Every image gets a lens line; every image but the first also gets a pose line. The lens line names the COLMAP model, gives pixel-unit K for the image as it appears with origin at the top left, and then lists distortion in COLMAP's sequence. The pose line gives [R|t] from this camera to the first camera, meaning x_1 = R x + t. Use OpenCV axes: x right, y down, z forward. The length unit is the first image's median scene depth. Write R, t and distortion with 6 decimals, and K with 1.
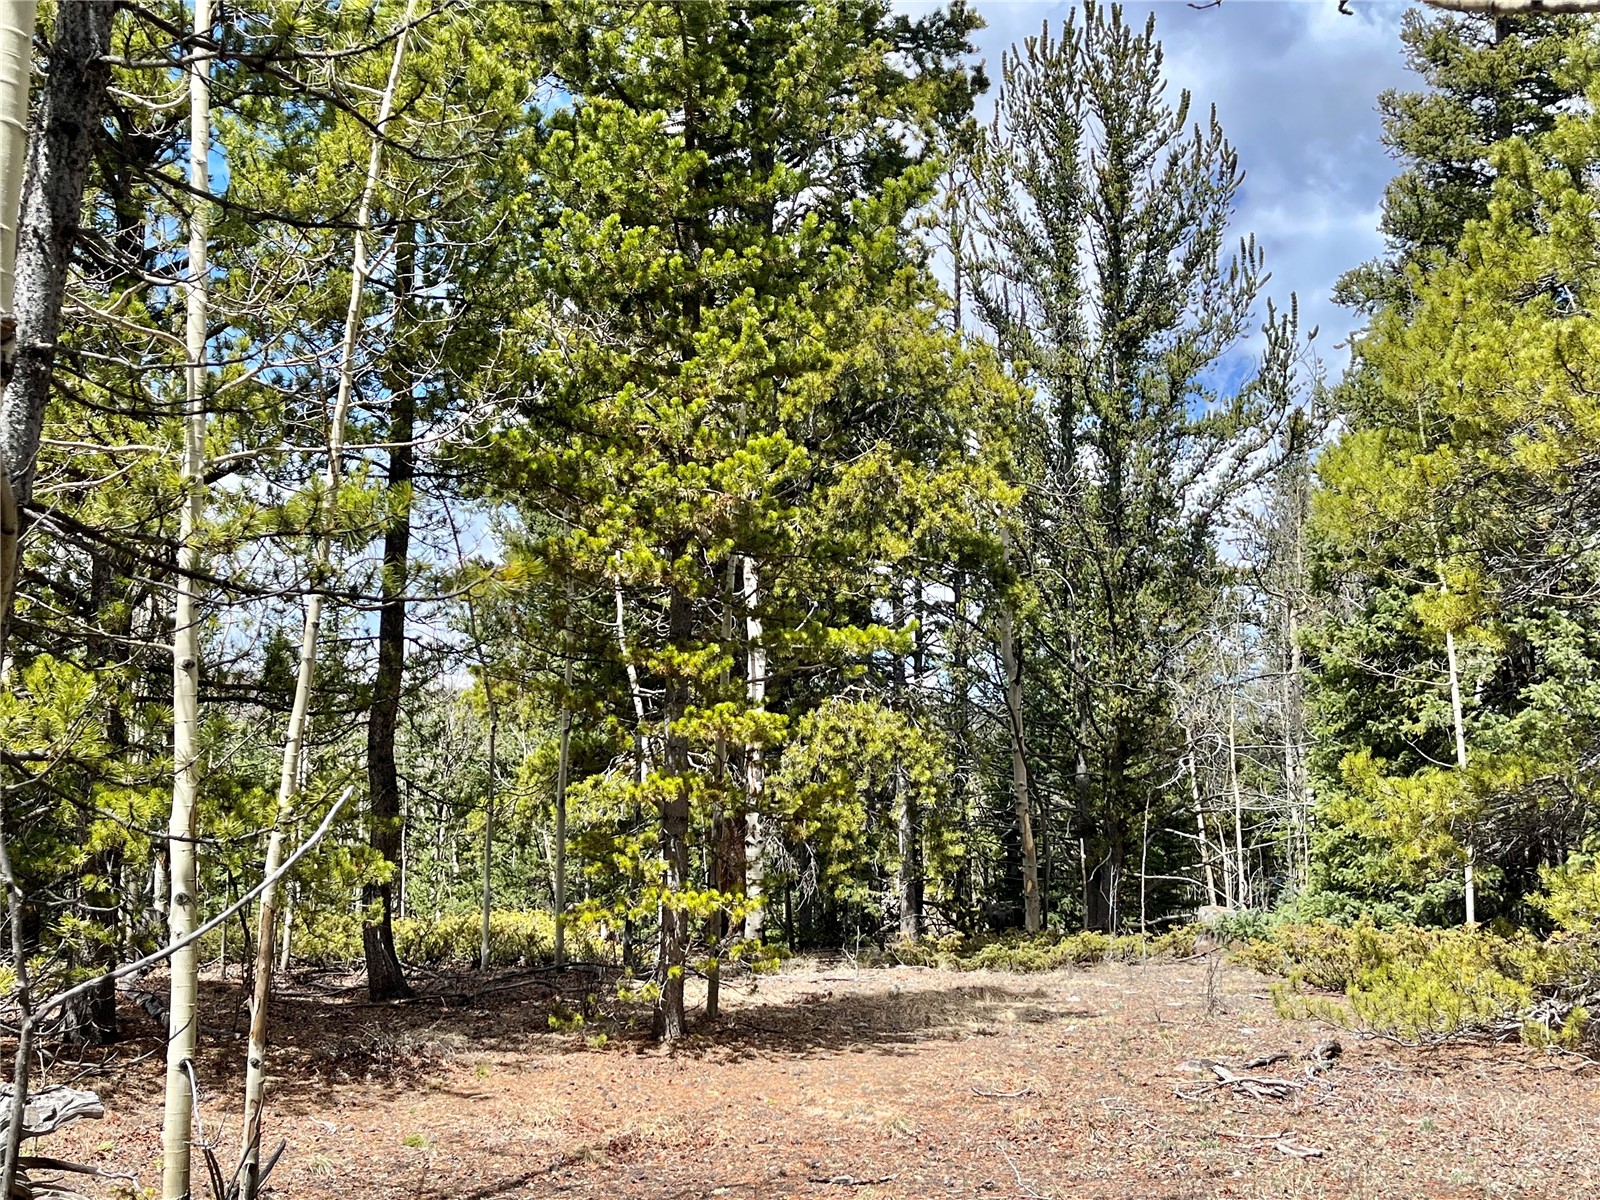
lens RADIAL K [[1678.1, 0, 800.0], [0, 1678.1, 600.0], [0, 0, 1]] dist [0.157565, 0.000222]
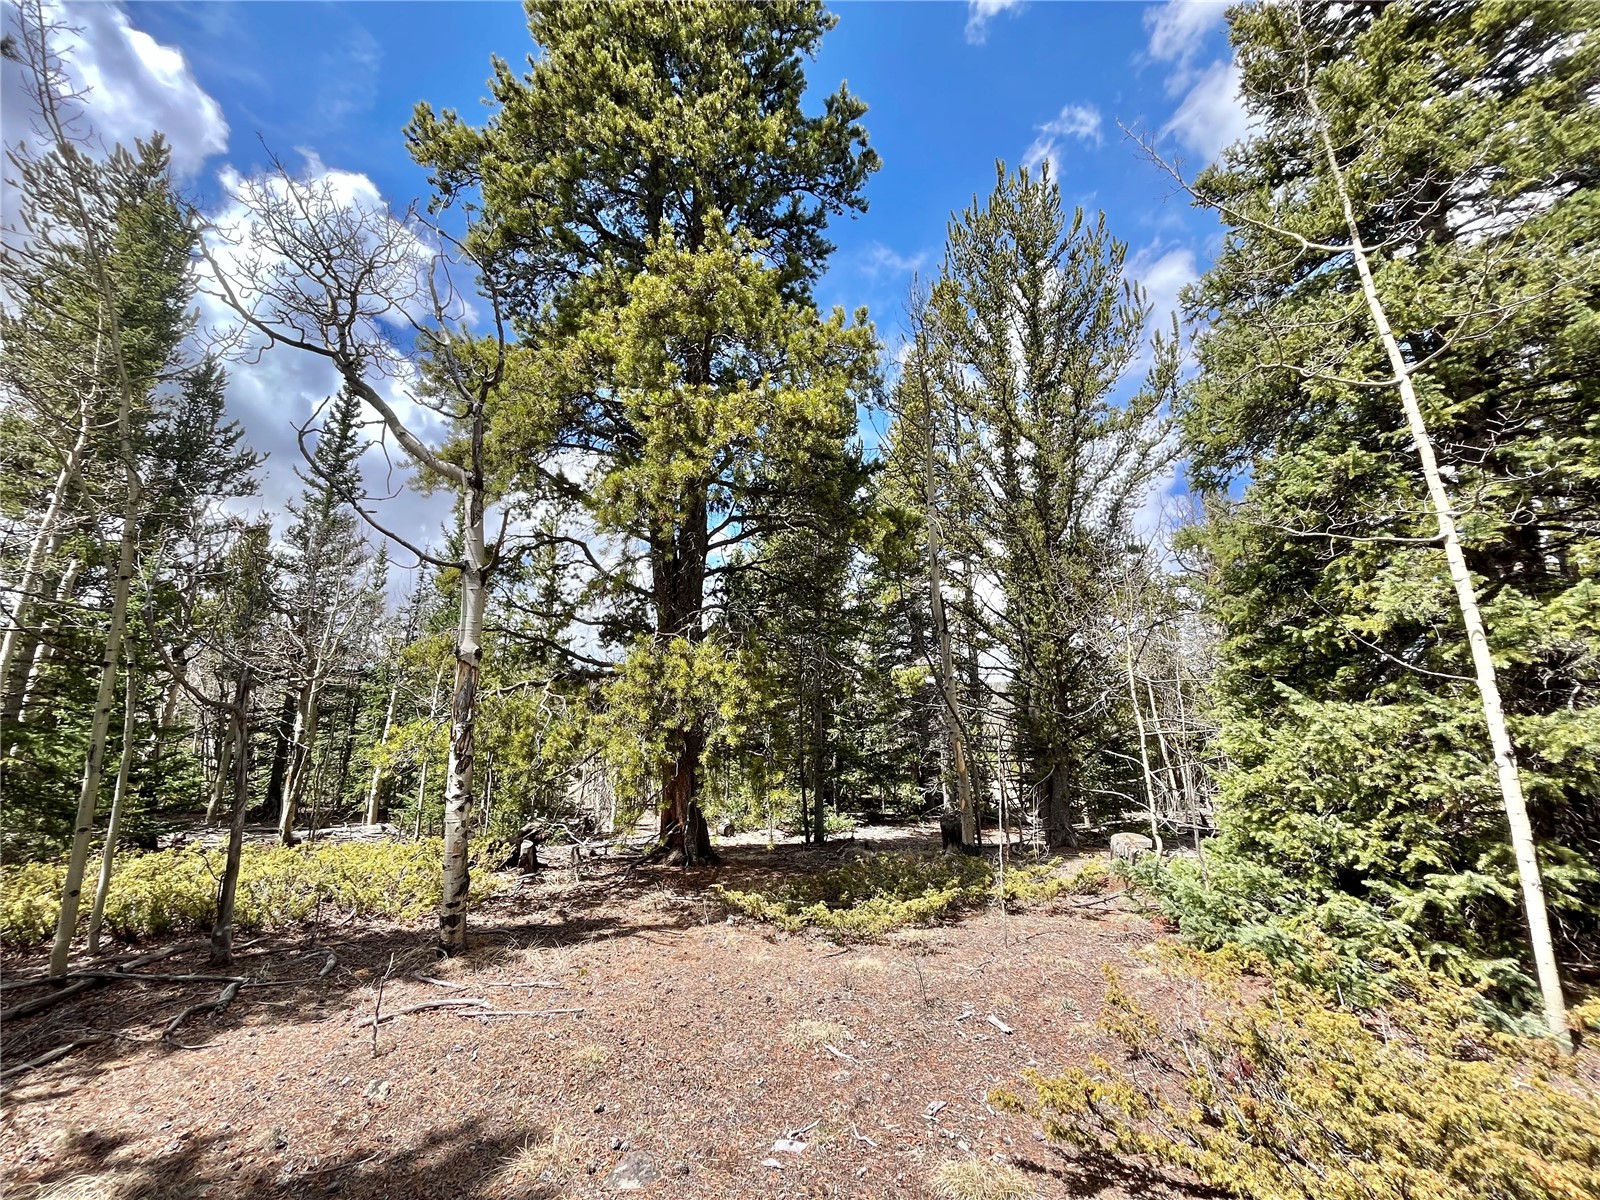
lens RADIAL K [[645.1, 0, 800.0], [0, 645.1, 600.0], [0, 0, 1]] dist [-0.000326, -0.000011]
pose [[0.951947, -0.069149, -0.298355, 0.150798], [0.048717, 0.995963, -0.075391, 0.049766], [0.302364, 0.057233, 0.951473, 0.467789]]
